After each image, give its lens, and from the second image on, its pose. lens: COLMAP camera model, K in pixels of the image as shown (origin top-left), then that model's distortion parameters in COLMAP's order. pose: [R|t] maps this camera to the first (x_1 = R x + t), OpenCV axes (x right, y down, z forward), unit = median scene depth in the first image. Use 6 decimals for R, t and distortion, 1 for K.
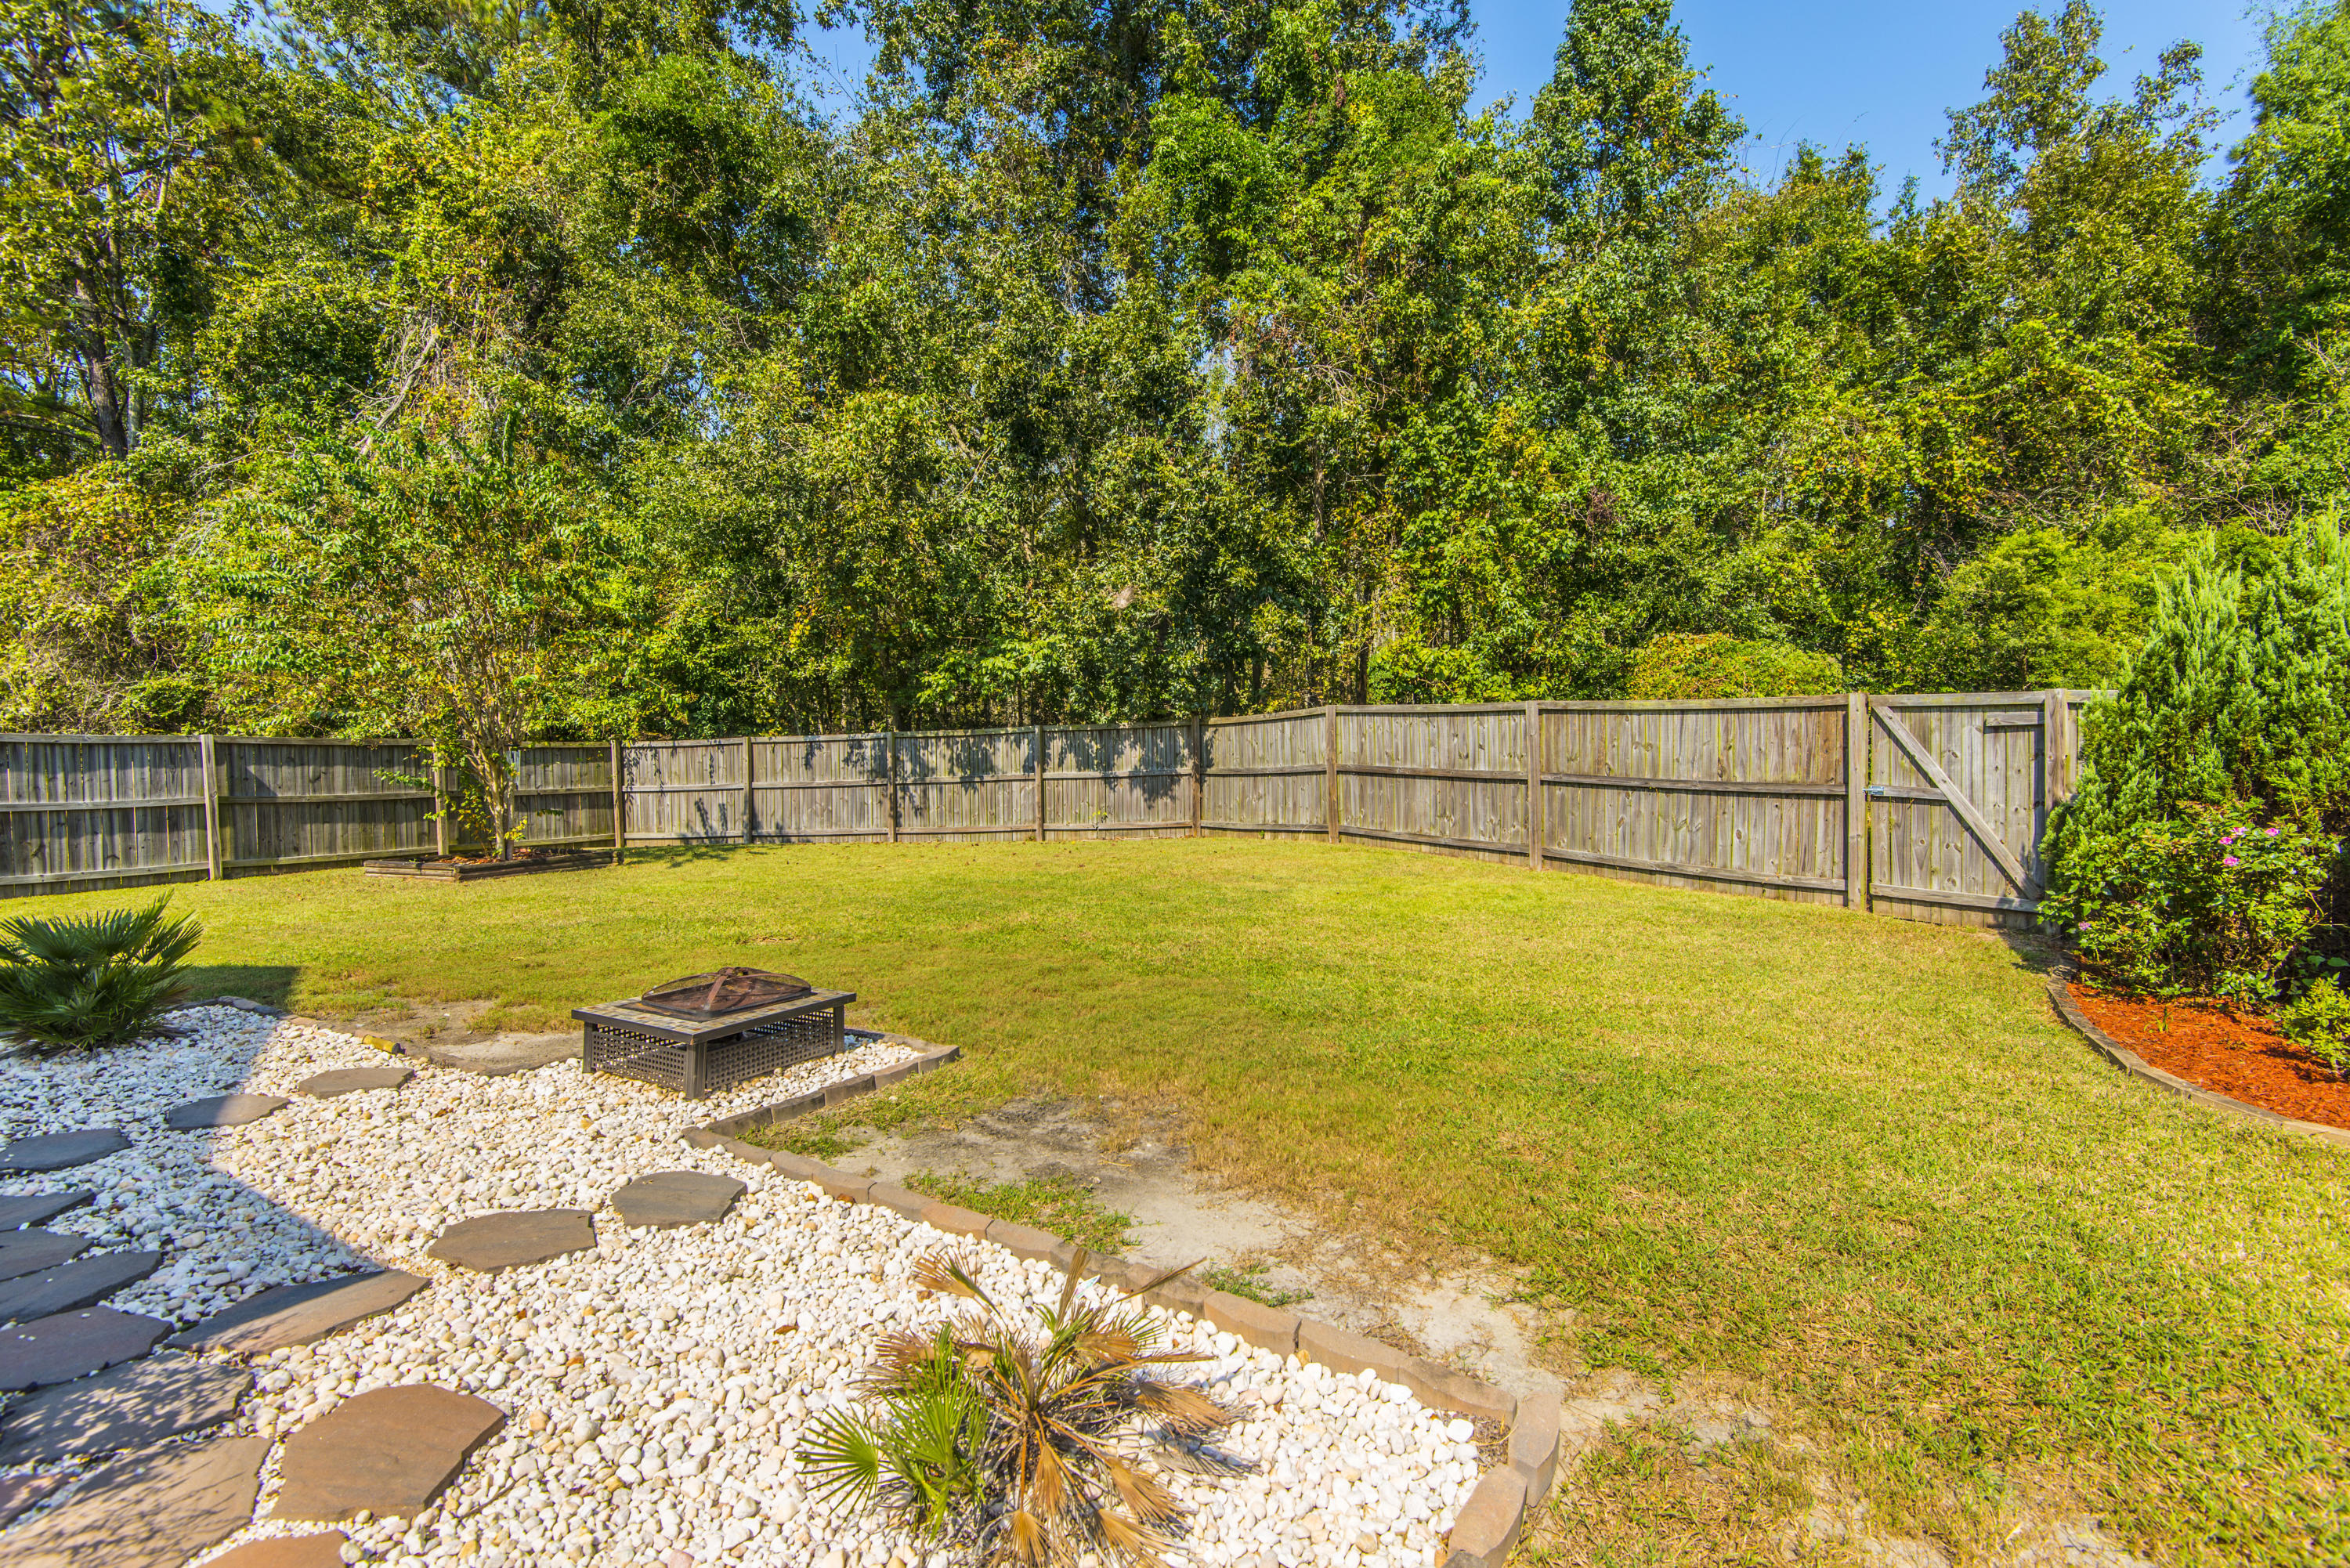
lens RADIAL K [[1059.4, 0, 1169.9], [0, 1059.4, 786.5], [0, 0, 1]] dist [0.031289, -0.017312]
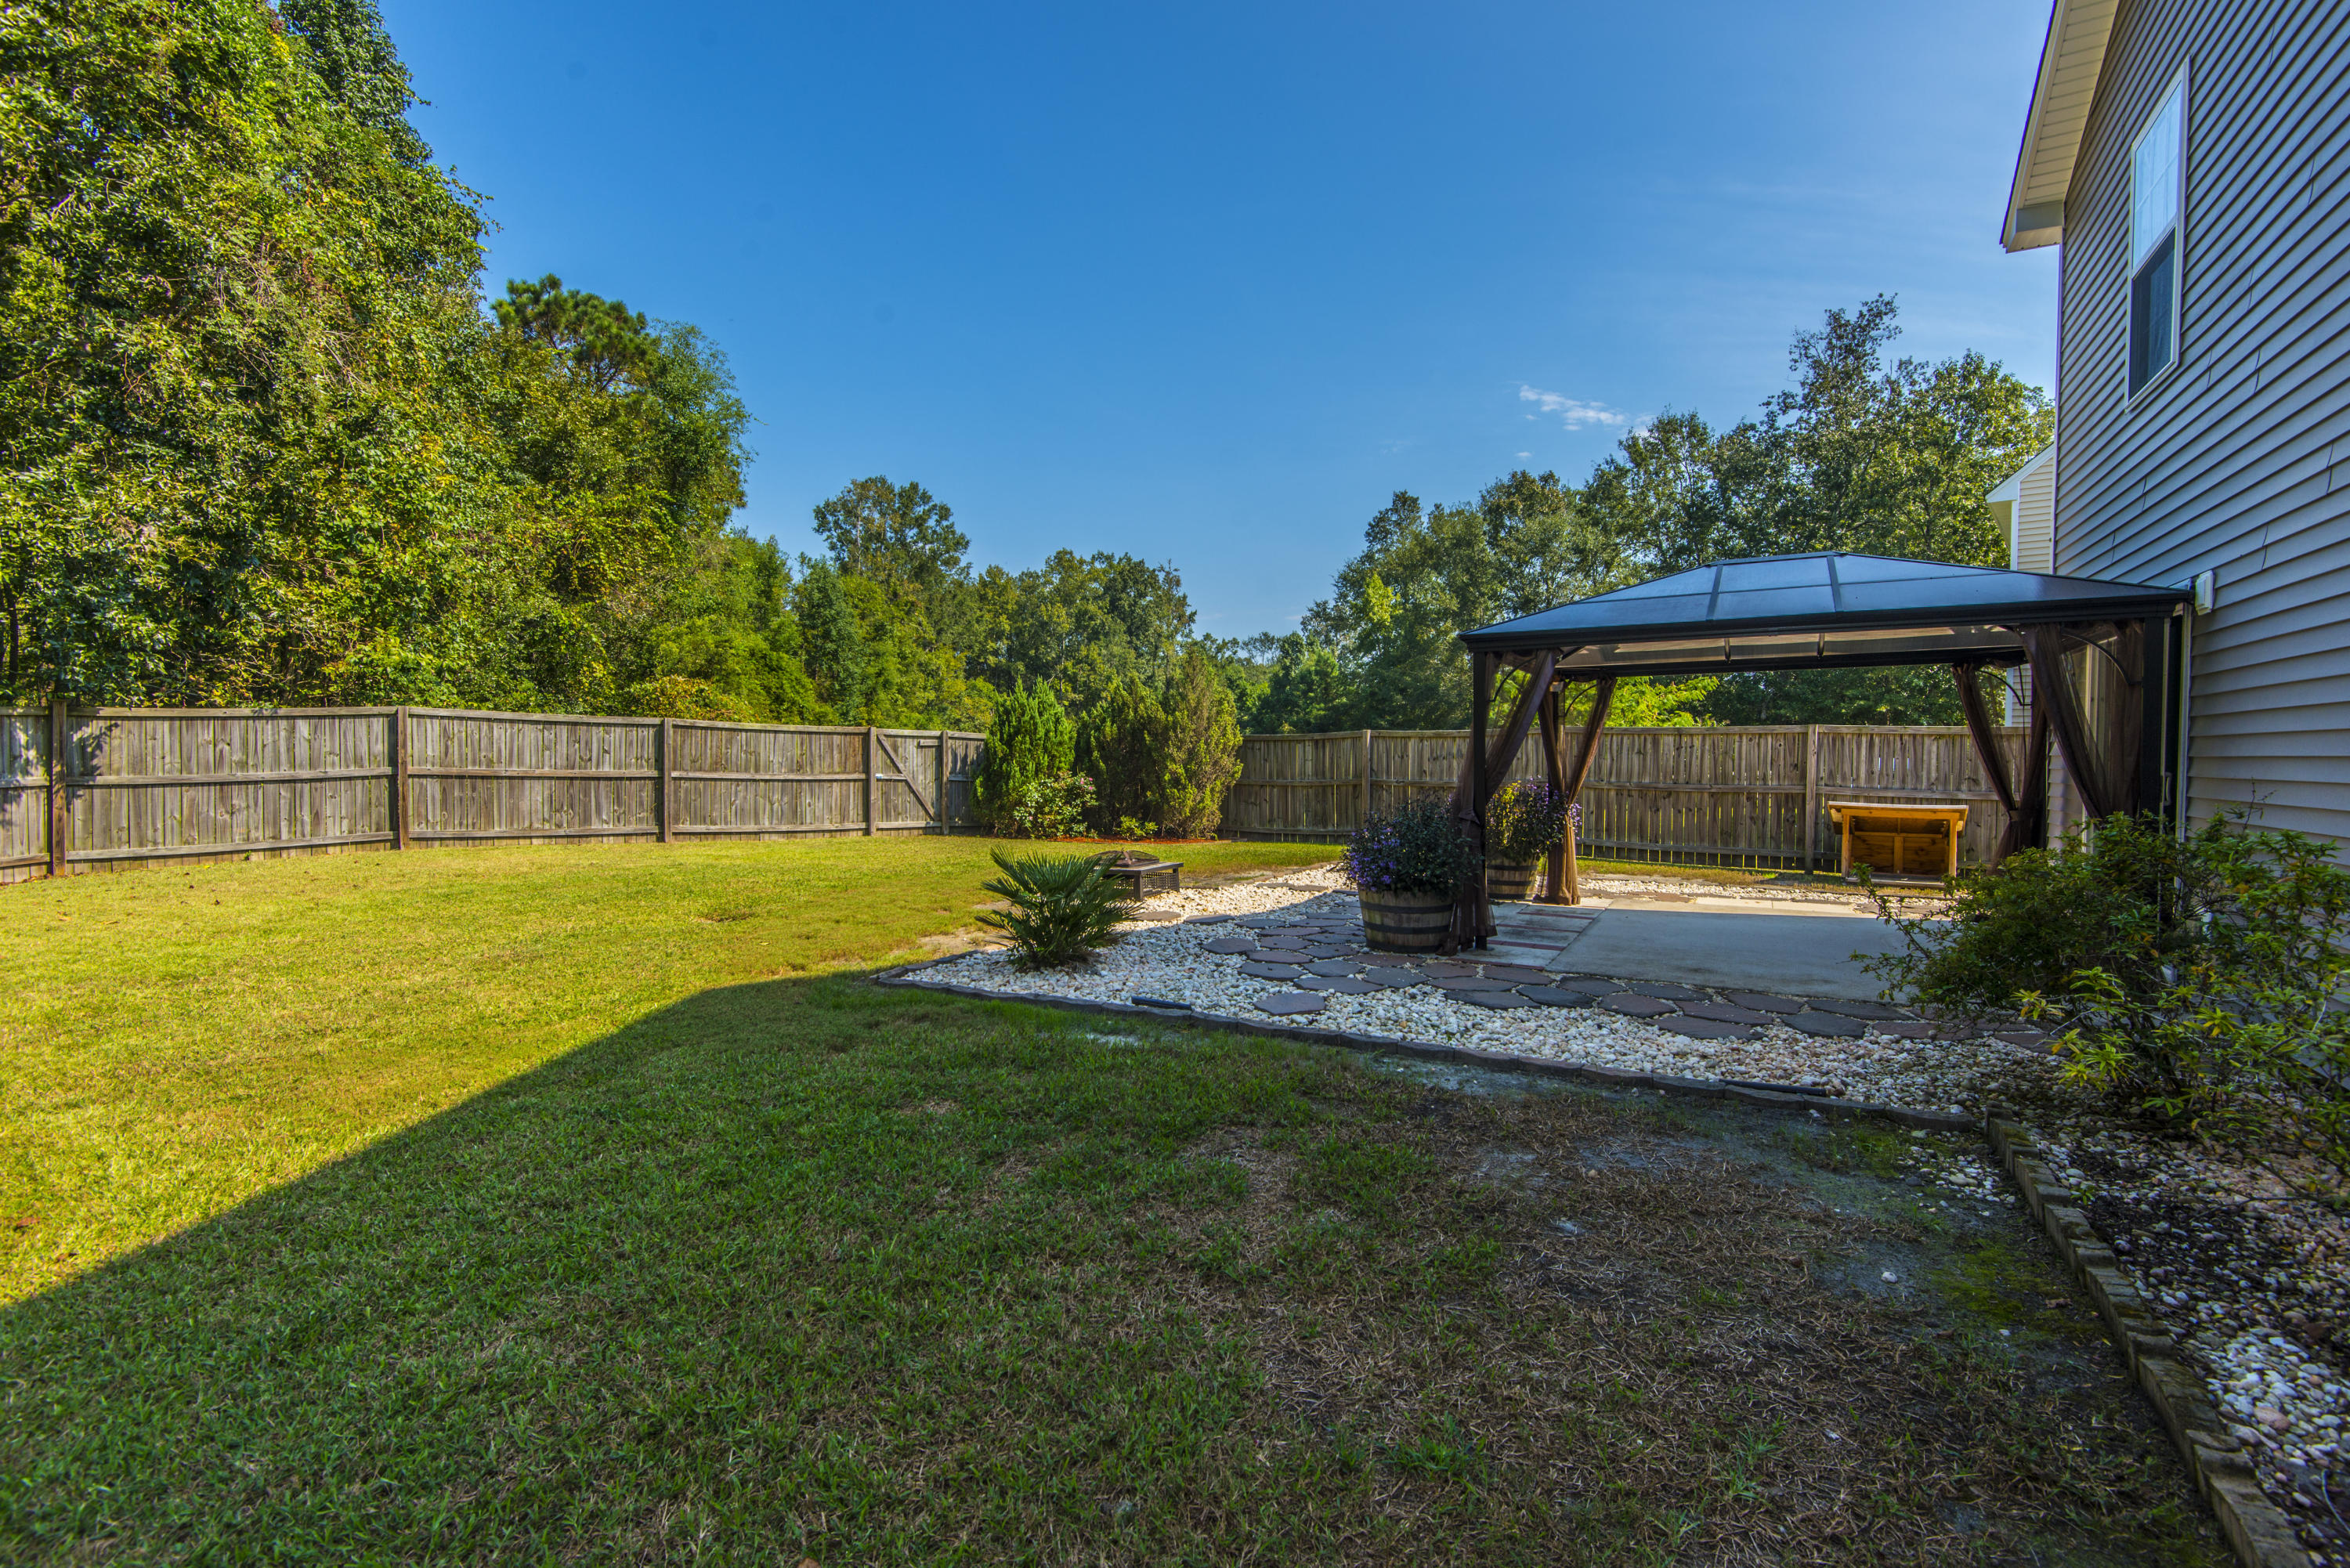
lens RADIAL K [[1059.4, 0, 1183.9], [0, 1059.4, 775.7], [0, 0, 1]] dist [0.031289, -0.017312]
pose [[-0.069956, -0.003039, 0.997545, -0.725664], [0.041473, 0.999122, 0.005952, 0.007880], [-0.996688, 0.041788, -0.069769, 0.305495]]
